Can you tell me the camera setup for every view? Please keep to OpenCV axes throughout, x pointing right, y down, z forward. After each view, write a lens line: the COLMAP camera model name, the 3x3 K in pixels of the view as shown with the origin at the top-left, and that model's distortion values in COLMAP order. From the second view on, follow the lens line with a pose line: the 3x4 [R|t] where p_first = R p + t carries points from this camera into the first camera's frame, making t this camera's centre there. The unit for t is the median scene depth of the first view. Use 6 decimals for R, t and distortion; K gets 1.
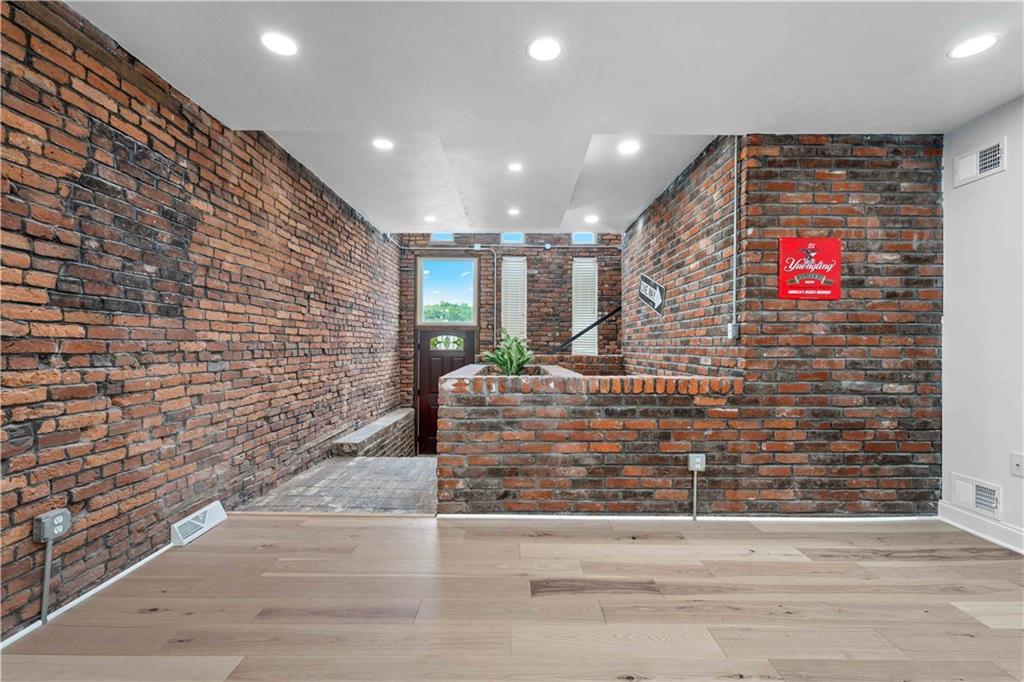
lens RADIAL K [[455.9, 0, 513.5], [0, 455.9, 350.5], [0, 0, 1]] dist [0.007470, -0.001448]
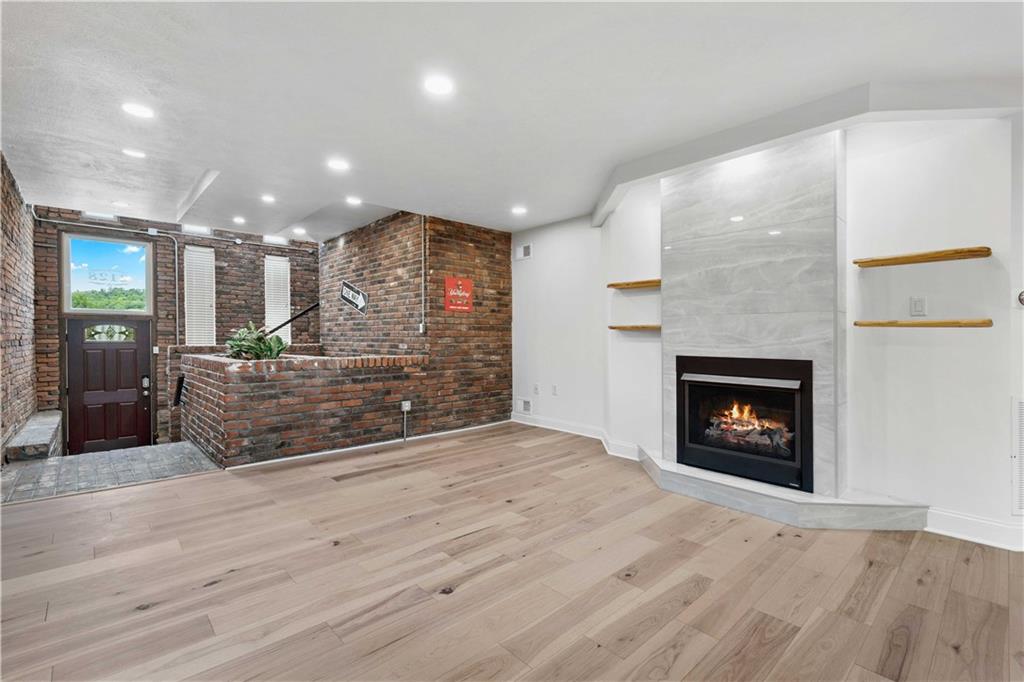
lens RADIAL K [[455.9, 0, 513.0], [0, 455.9, 341.5], [0, 0, 1]] dist [0.007470, -0.001448]
pose [[0.736524, -0.010585, 0.676329, -0.437491], [0.008220, 0.999944, 0.006697, -0.001513], [-0.676362, 0.000627, 0.736569, -0.500962]]
